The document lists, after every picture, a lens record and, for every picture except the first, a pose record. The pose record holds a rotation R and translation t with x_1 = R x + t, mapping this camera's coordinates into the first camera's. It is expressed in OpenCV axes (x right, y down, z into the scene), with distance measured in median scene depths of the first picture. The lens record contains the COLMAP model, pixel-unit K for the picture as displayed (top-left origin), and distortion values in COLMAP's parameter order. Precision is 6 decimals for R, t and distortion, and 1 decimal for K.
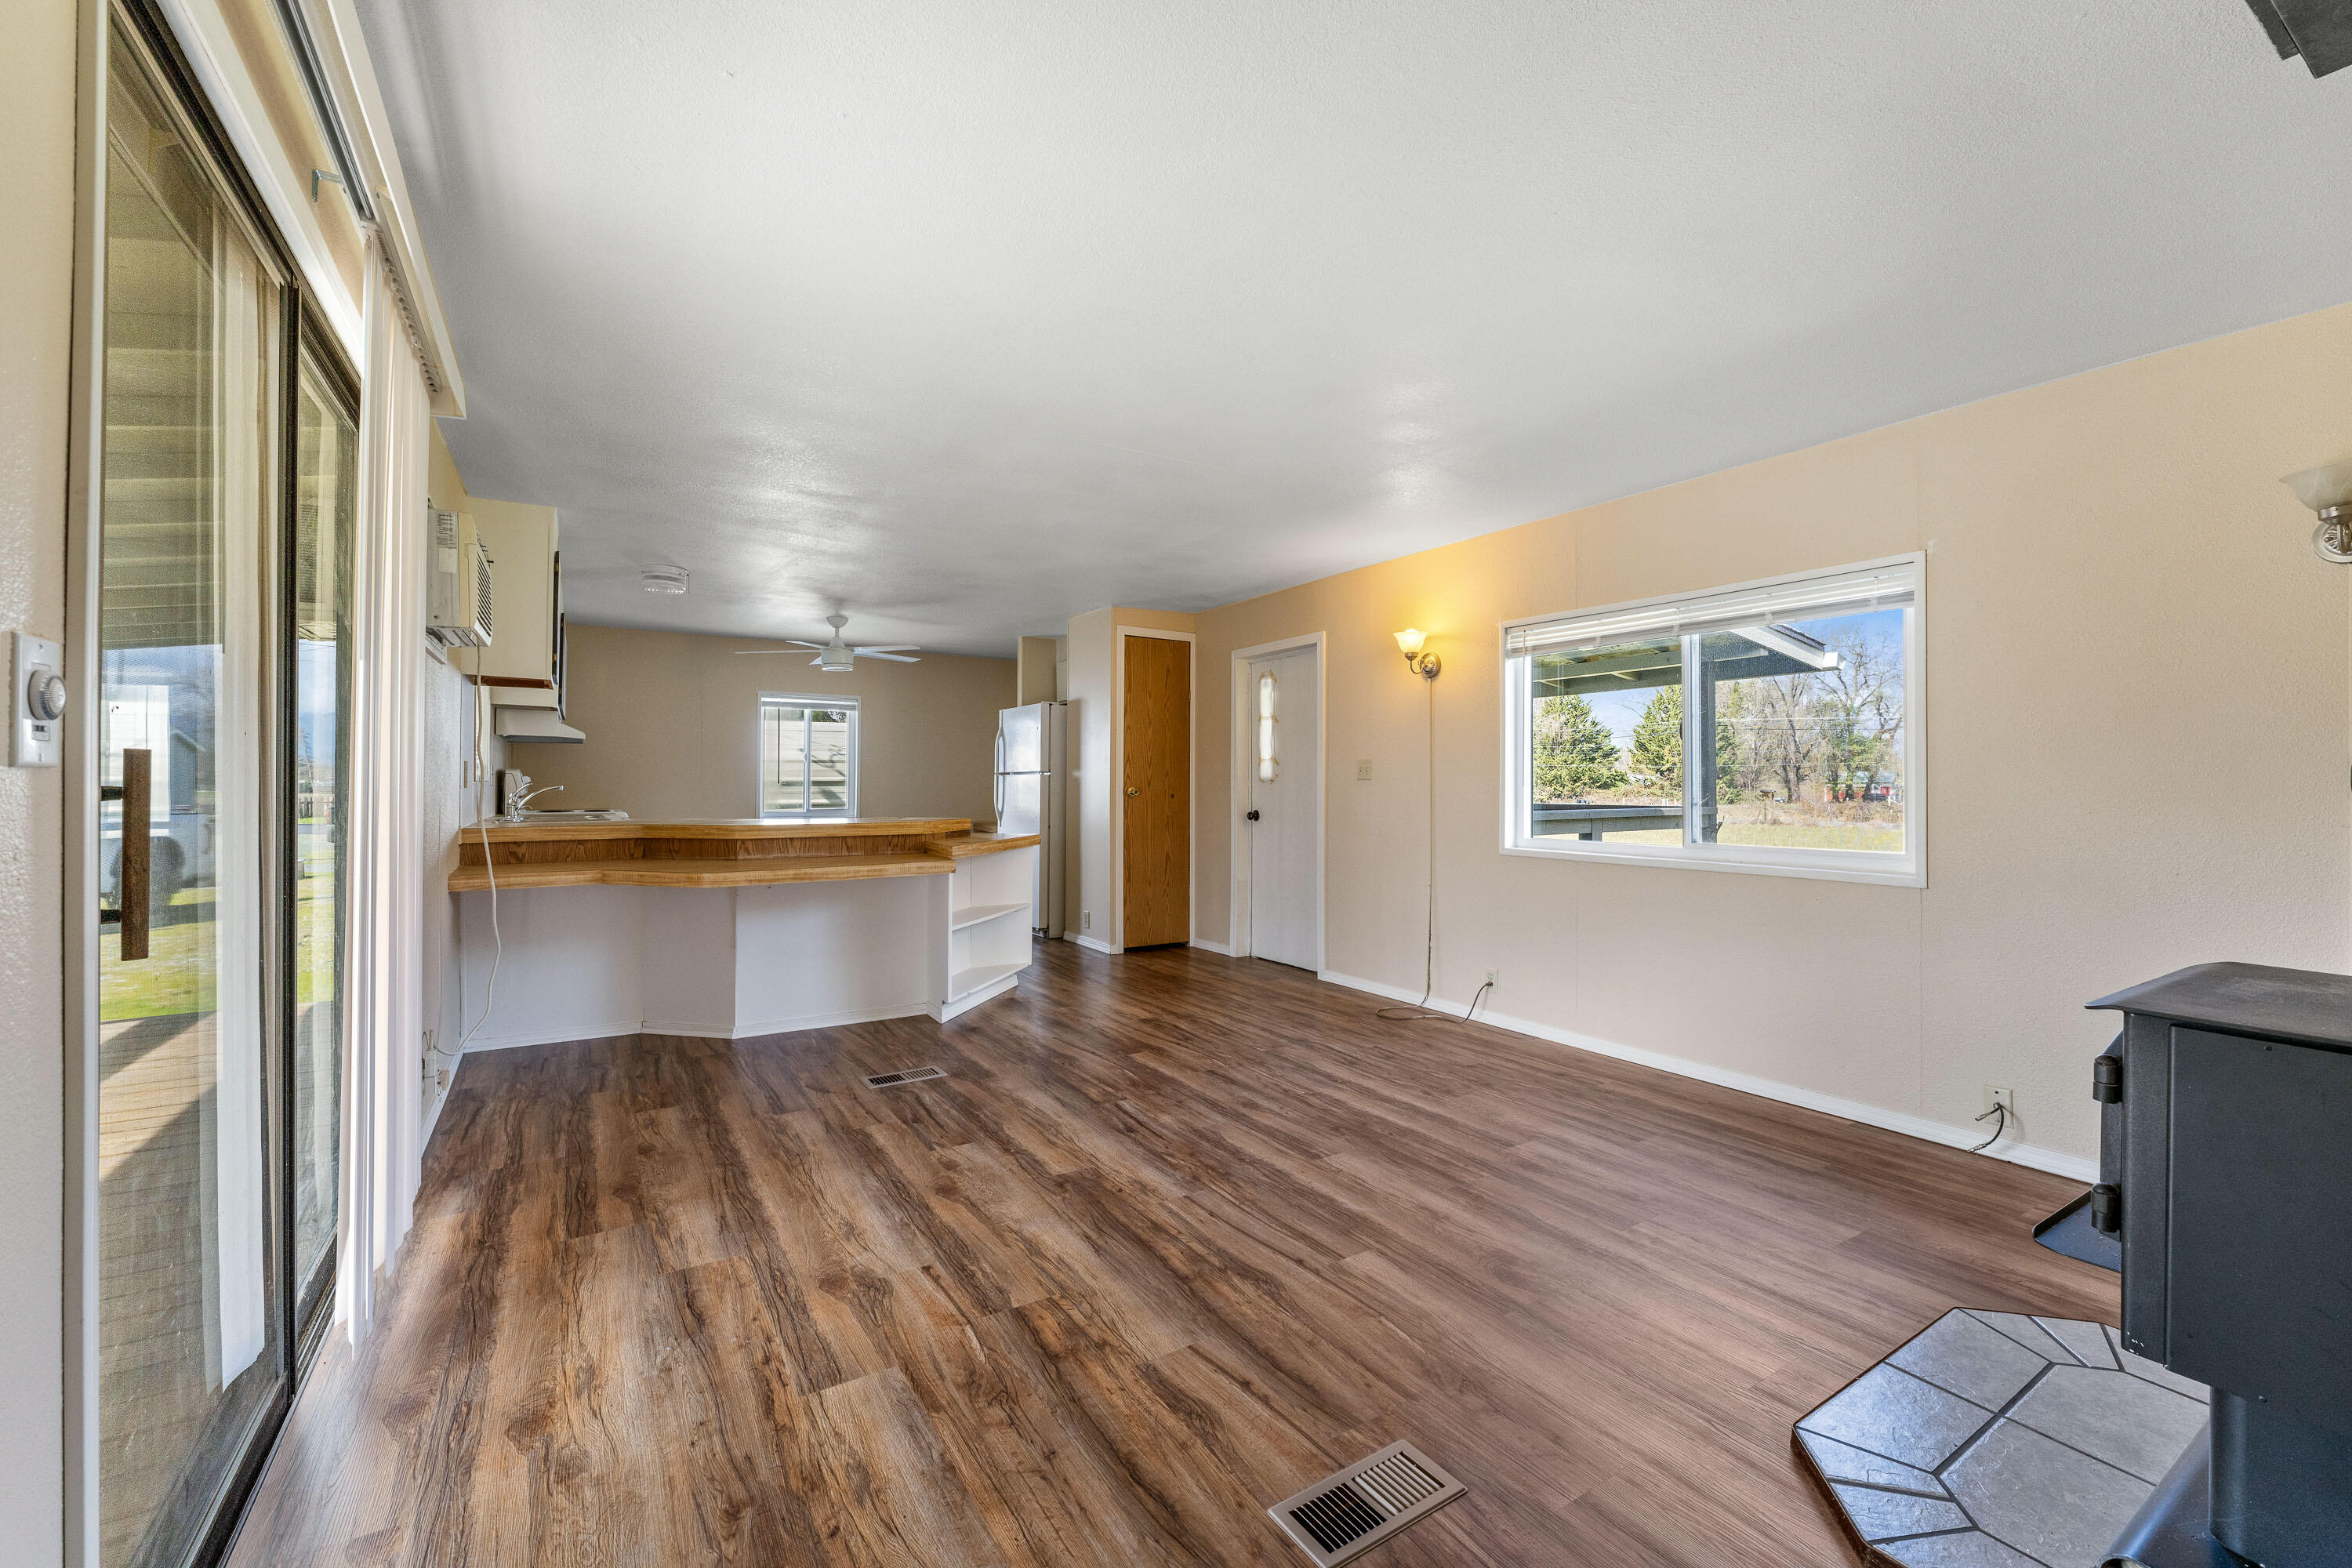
lens RADIAL K [[958.2, 0, 1173.1], [0, 958.2, 787.3], [0, 0, 1]] dist [-0.000526, 0.000327]
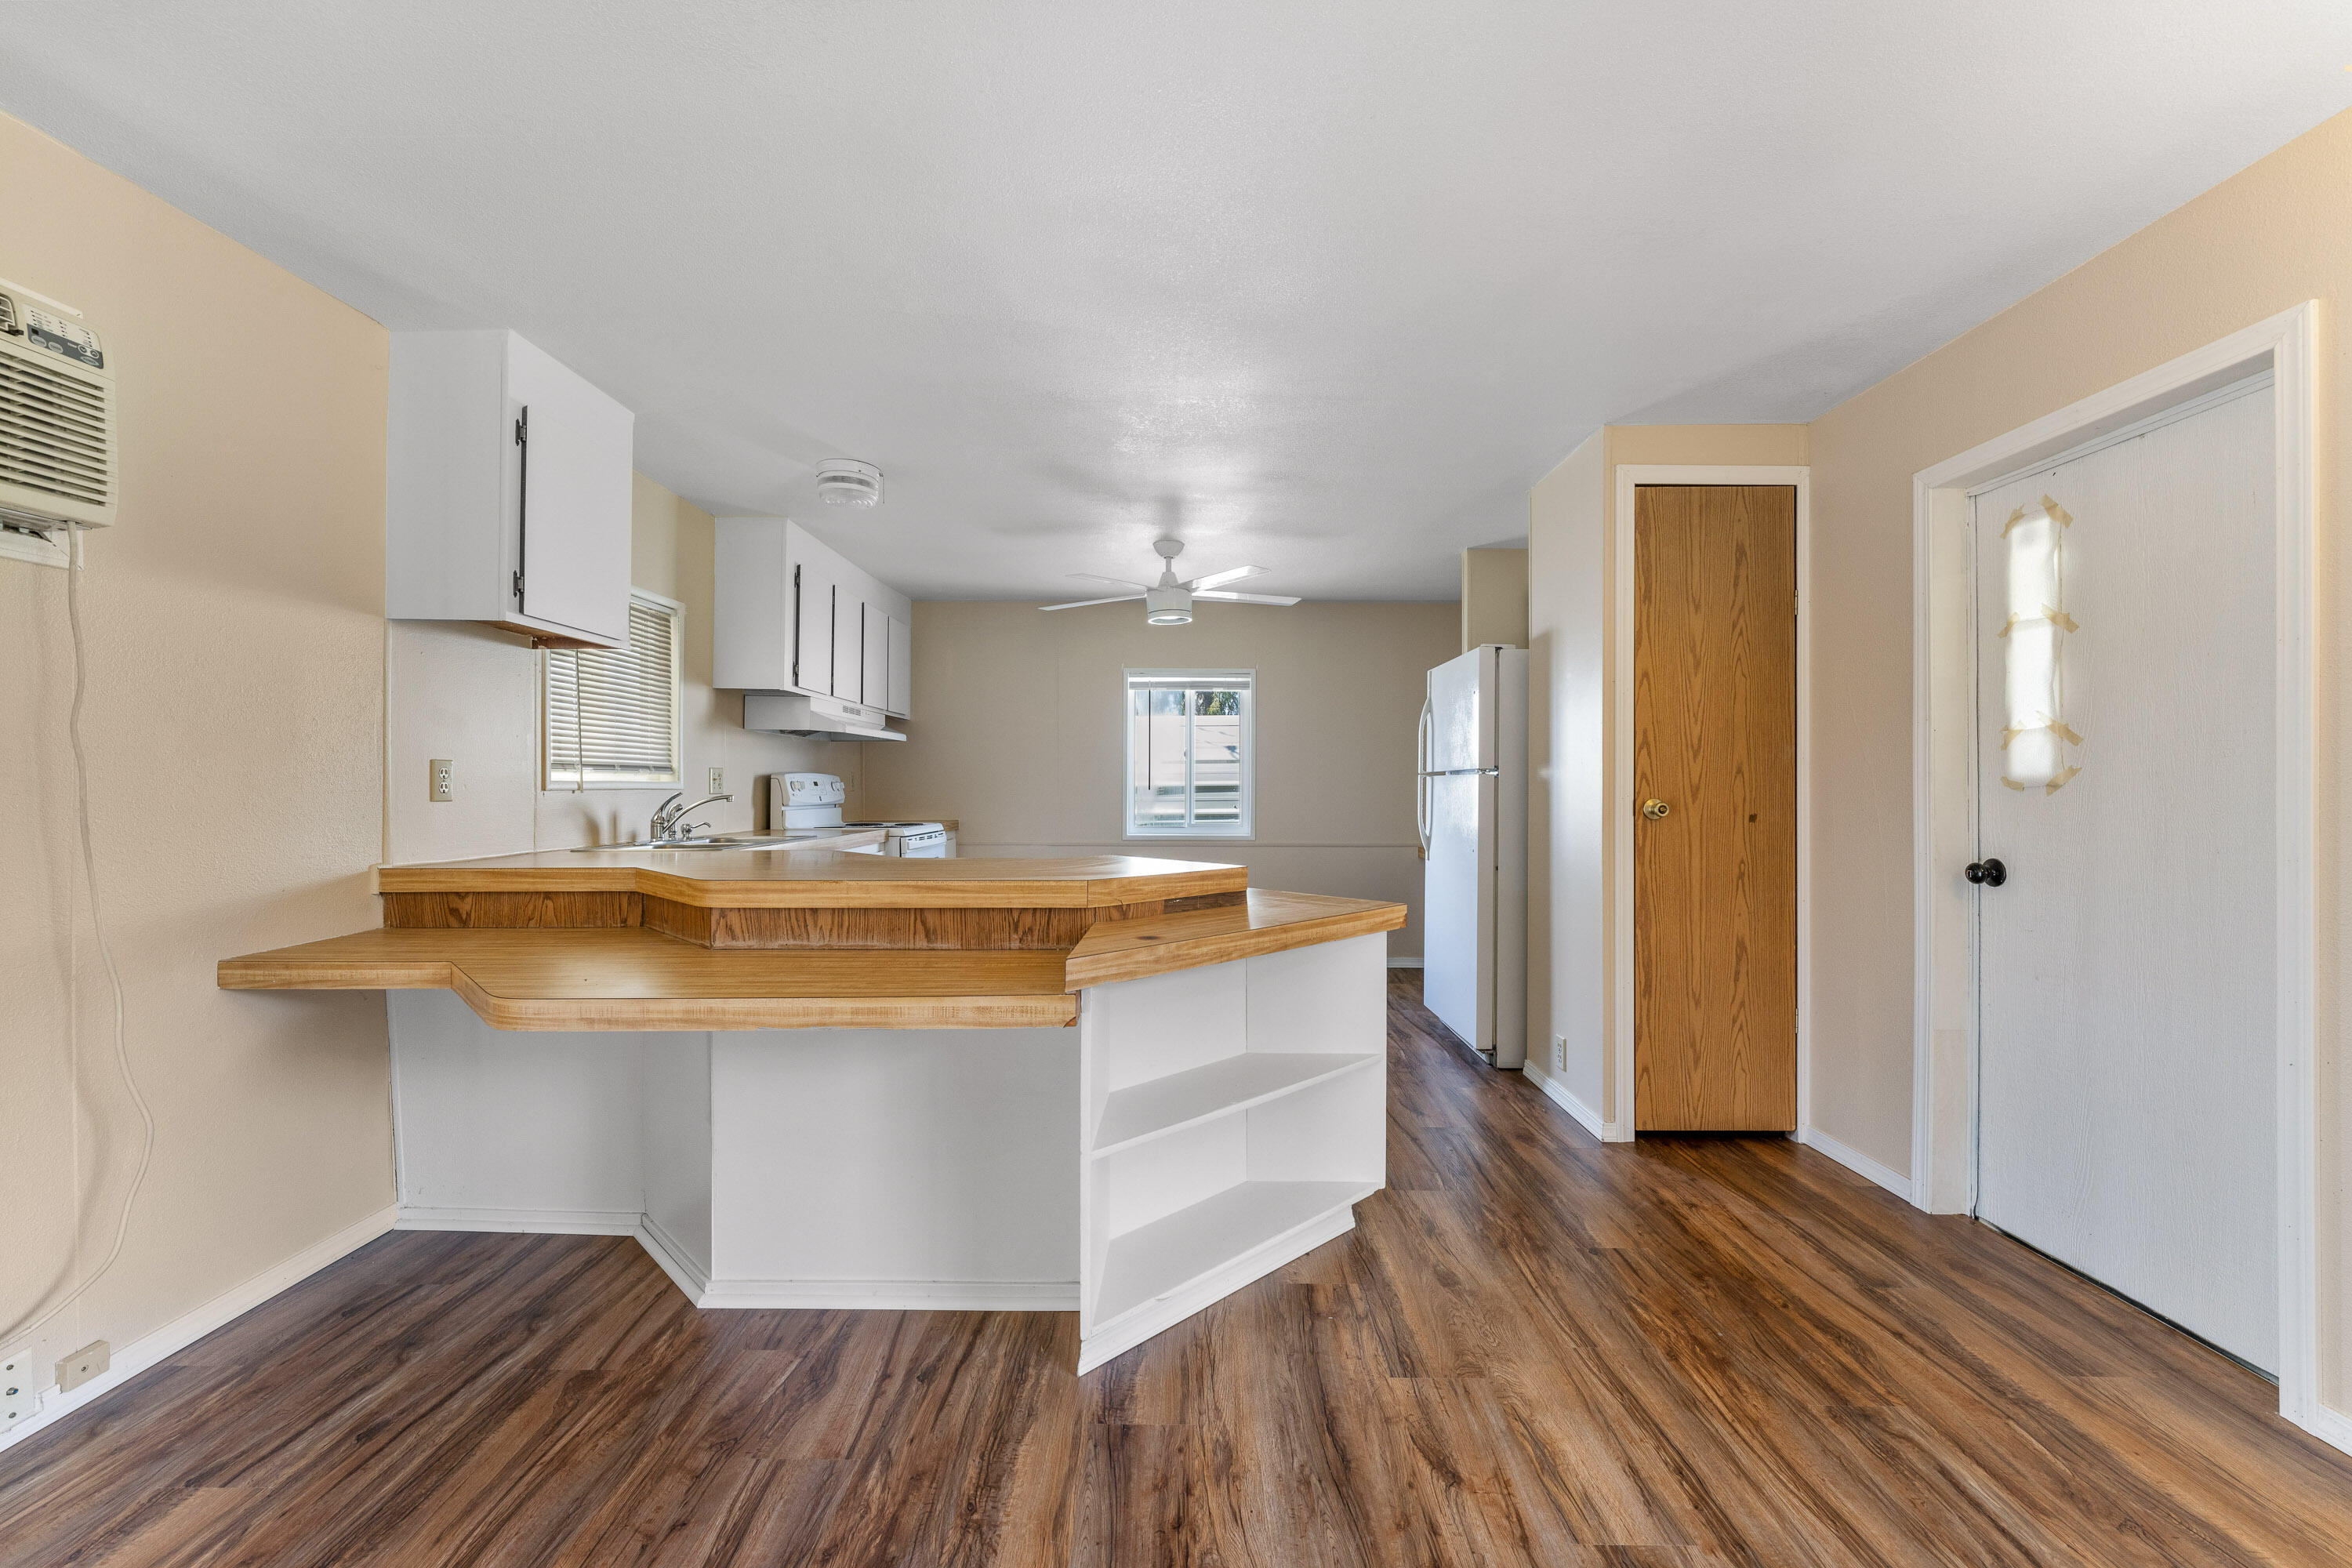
lens RADIAL K [[958.2, 0, 1158.5], [0, 958.2, 782.8], [0, 0, 1]] dist [-0.000526, 0.000327]
pose [[0.827550, -0.004551, -0.561373, 0.021783], [0.001795, 0.999983, -0.005460, -0.006040], [0.561389, 0.003511, 0.827545, 0.454895]]
